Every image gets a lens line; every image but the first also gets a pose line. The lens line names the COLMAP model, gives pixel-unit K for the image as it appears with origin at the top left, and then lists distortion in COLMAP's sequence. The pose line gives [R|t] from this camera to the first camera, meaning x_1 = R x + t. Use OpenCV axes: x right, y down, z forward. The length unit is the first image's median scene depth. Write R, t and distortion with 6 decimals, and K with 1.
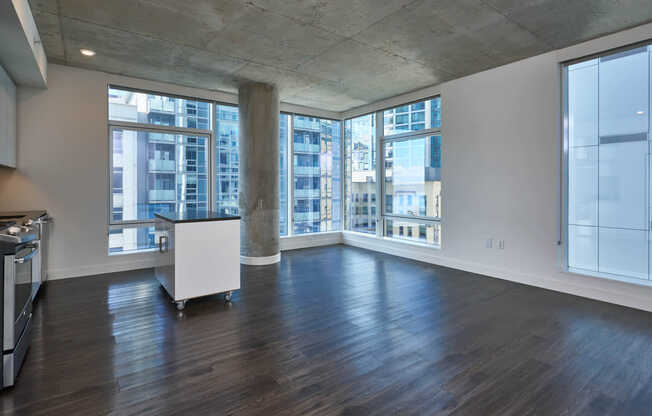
lens RADIAL K [[332.7, 0, 321.3], [0, 332.7, 189.2], [0, 0, 1]] dist [0.006697, -0.001416]
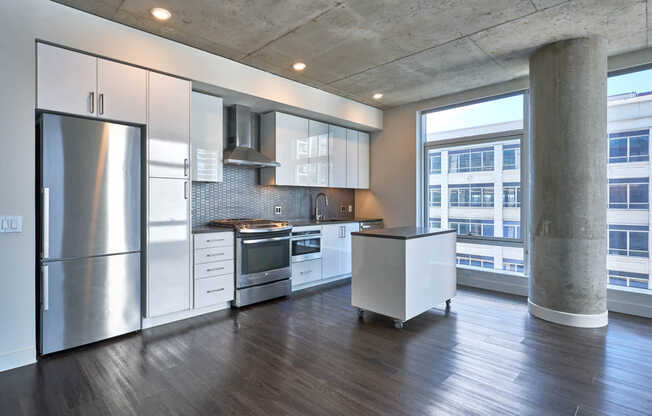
lens RADIAL K [[332.7, 0, 325.7], [0, 332.7, 203.6], [0, 0, 1]] dist [0.006697, -0.001416]
pose [[0.170244, -0.002473, -0.985399, 0.442453], [-0.003775, 0.999988, -0.003162, 0.000706], [0.985395, 0.004258, 0.170233, 0.516753]]
